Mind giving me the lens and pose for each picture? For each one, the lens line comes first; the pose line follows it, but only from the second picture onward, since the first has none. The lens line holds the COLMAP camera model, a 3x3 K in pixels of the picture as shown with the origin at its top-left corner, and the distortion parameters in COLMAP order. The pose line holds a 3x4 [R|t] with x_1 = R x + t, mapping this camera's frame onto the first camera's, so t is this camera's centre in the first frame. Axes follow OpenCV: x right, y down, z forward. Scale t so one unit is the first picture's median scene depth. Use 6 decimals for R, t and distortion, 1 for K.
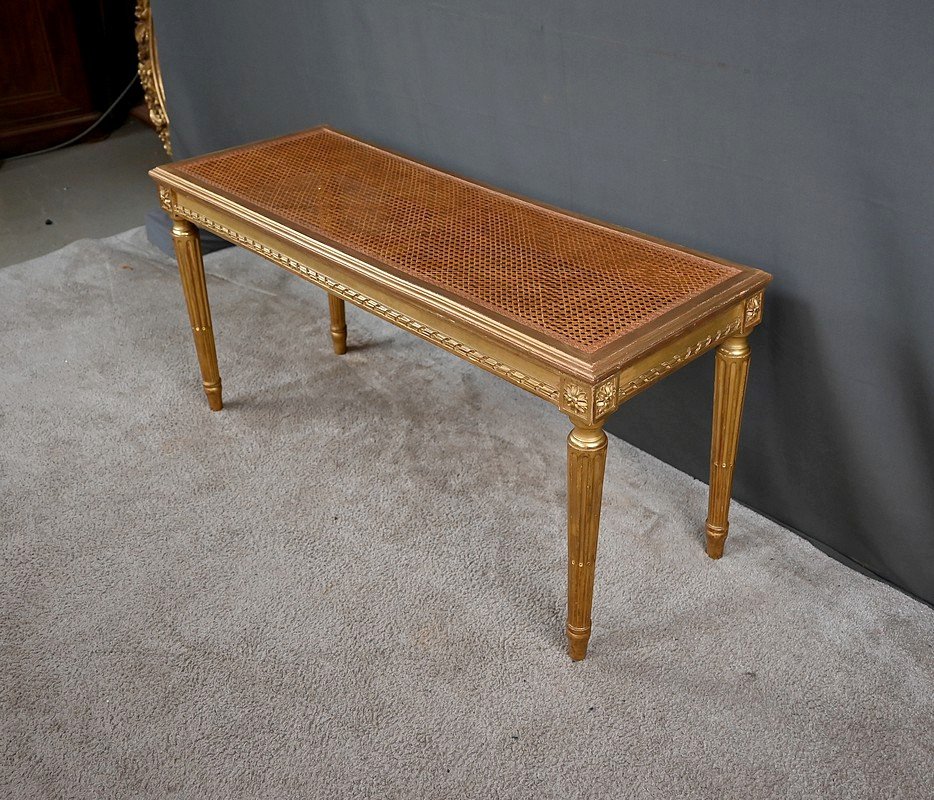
lens RADIAL K [[1037.0, 0, 468.5], [0, 1037.0, 405.7], [0, 0, 1]] dist [0.014498, 0.000000]
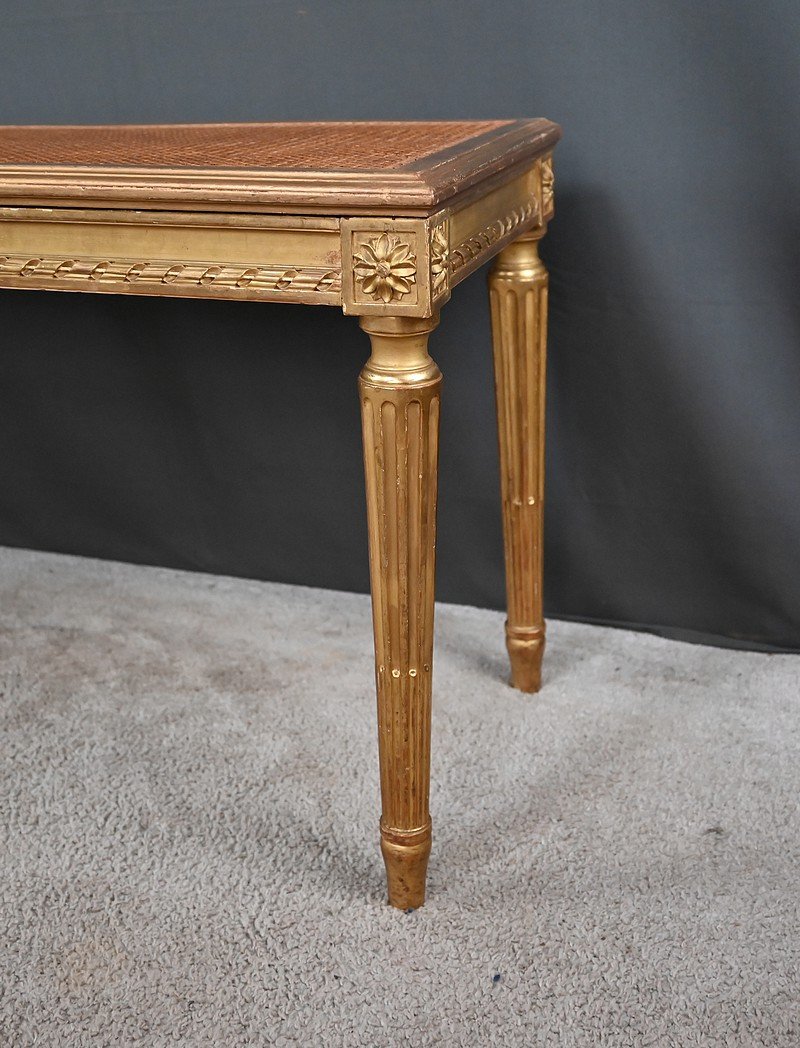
lens RADIAL K [[1383.6, 0, 395.2], [0, 1383.6, 522.0], [0, 0, 1]] dist [0.000793, 0.000000]
pose [[0.879531, -0.169478, 0.444638, -0.135742], [0.254488, 0.957093, -0.138593, 0.138257], [-0.402072, 0.235051, 0.884923, 0.338978]]
